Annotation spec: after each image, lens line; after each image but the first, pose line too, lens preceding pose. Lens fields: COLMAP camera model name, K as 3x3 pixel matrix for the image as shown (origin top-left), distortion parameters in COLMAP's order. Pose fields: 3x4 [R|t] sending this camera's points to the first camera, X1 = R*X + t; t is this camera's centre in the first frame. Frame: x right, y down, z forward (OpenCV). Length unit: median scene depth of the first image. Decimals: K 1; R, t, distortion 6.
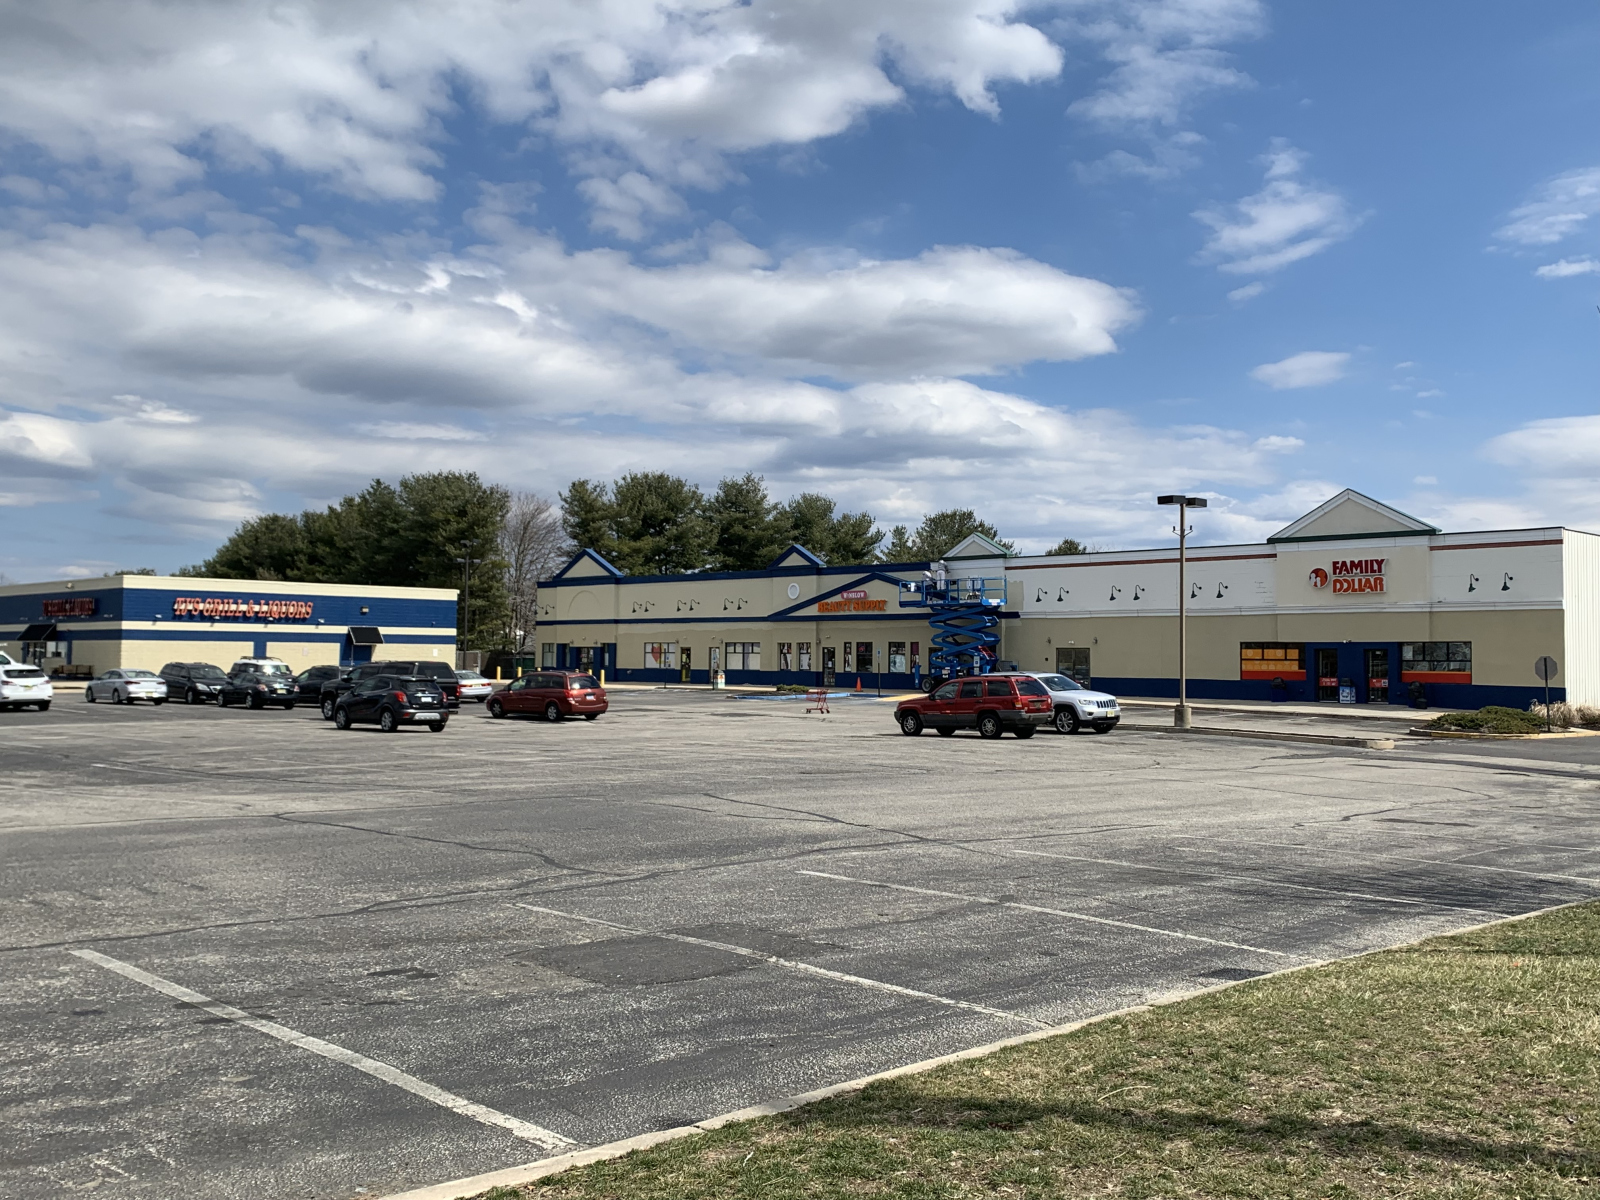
lens RADIAL K [[1502.4, 0, 780.8], [0, 1502.4, 603.3], [0, 0, 1]] dist [0.074822, -0.000581]
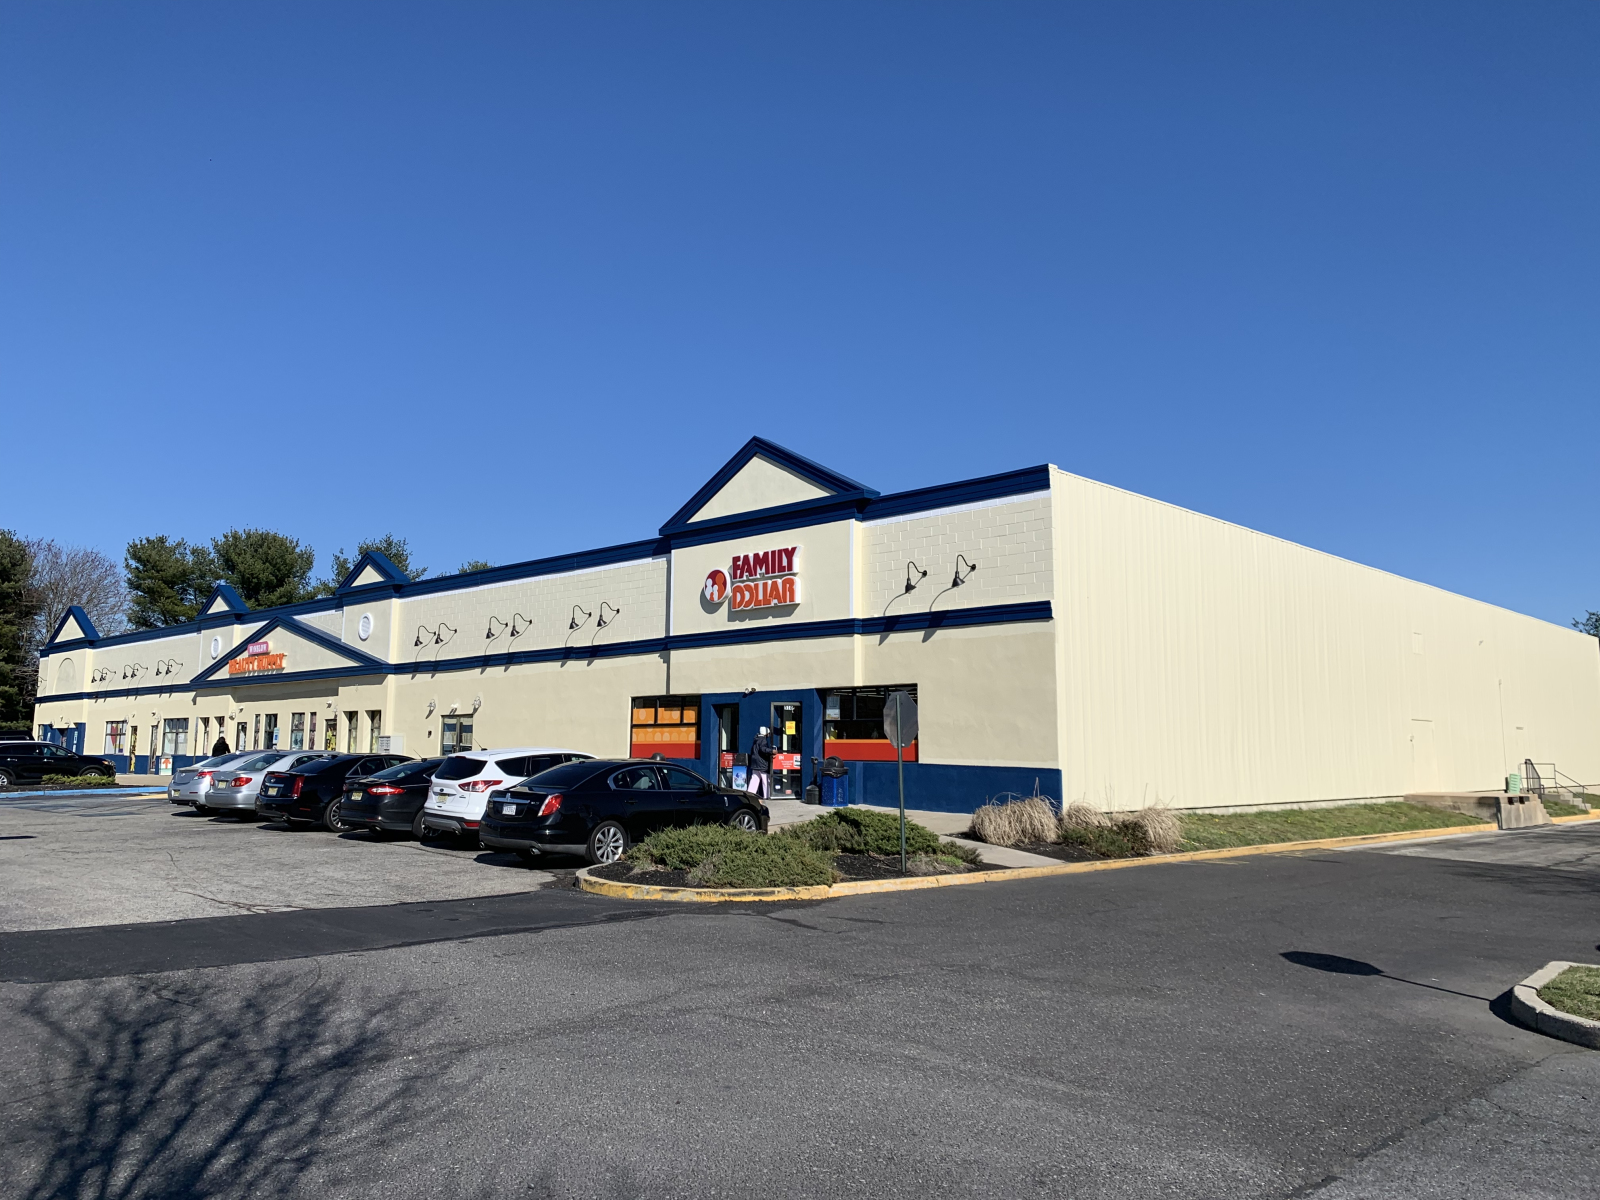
lens RADIAL K [[1204.9, 0, 787.3], [0, 1204.9, 595.1], [0, 0, 1]] dist [0.130043, -0.213062]
pose [[0.999258, 0.001712, 0.038466, 0.261919], [0.001822, 0.995790, -0.091643, 0.021954], [-0.038461, 0.091645, 0.995049, 0.377807]]
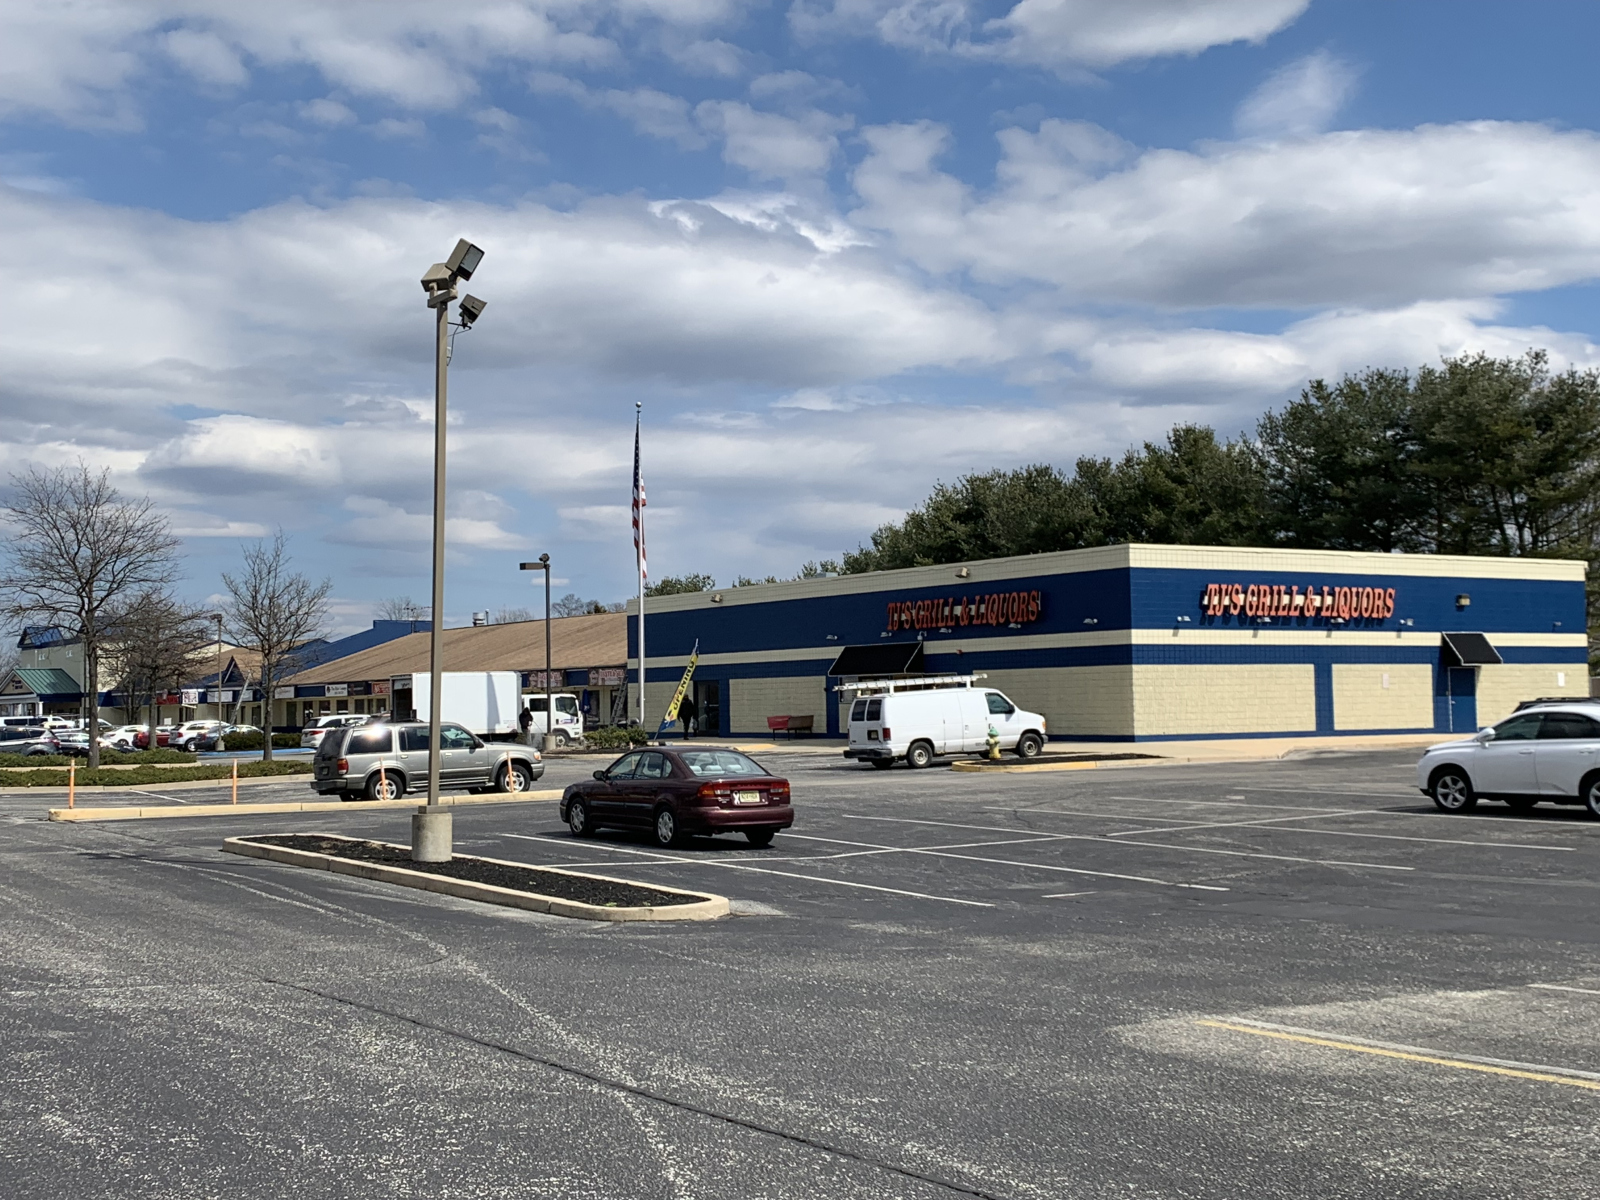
lens RADIAL K [[1993.3, 0, 800.0], [0, 1993.3, 600.0], [0, 0, 1]] dist [-0.001381, -0.002559]
pose [[0.980067, -0.034316, -0.195679, -0.400690], [0.031721, 0.999363, -0.016380, 0.008839], [0.196117, 0.009846, 0.980531, 0.284118]]
